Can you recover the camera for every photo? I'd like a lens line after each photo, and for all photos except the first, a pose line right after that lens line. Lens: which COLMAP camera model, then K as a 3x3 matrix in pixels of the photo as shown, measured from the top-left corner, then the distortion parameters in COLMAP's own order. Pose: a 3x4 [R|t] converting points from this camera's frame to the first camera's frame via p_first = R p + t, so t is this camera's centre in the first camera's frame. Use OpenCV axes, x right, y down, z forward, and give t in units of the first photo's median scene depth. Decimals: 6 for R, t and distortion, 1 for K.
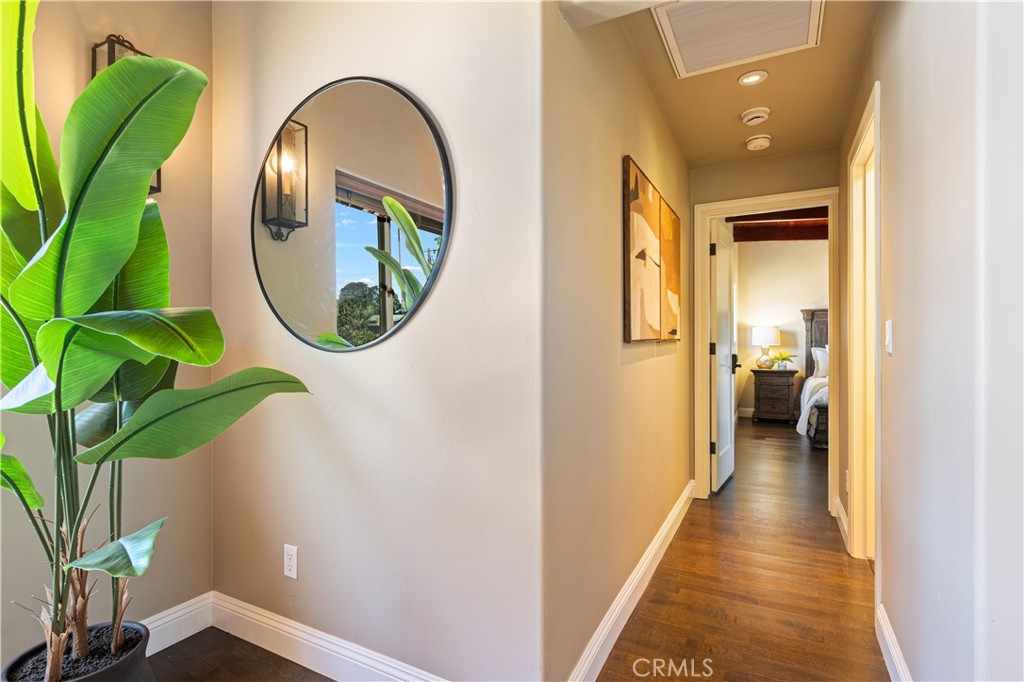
lens RADIAL K [[493.9, 0, 514.9], [0, 493.9, 344.9], [0, 0, 1]] dist [0.001909, 0.000211]
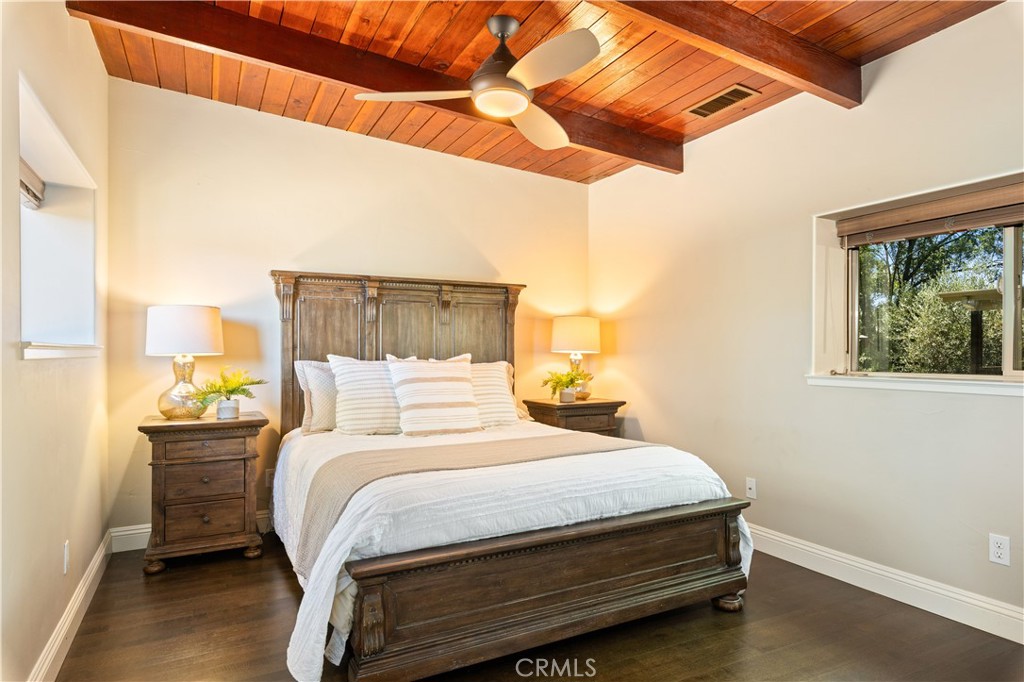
lens RADIAL K [[573.8, 0, 514.6], [0, 573.8, 347.0], [0, 0, 1]] dist [0.009138, 0.000836]
pose [[0.558508, -0.003885, 0.829490, 0.289401], [-0.000240, 0.999988, 0.004845, -0.008800], [-0.829499, -0.002905, 0.558501, 0.556516]]
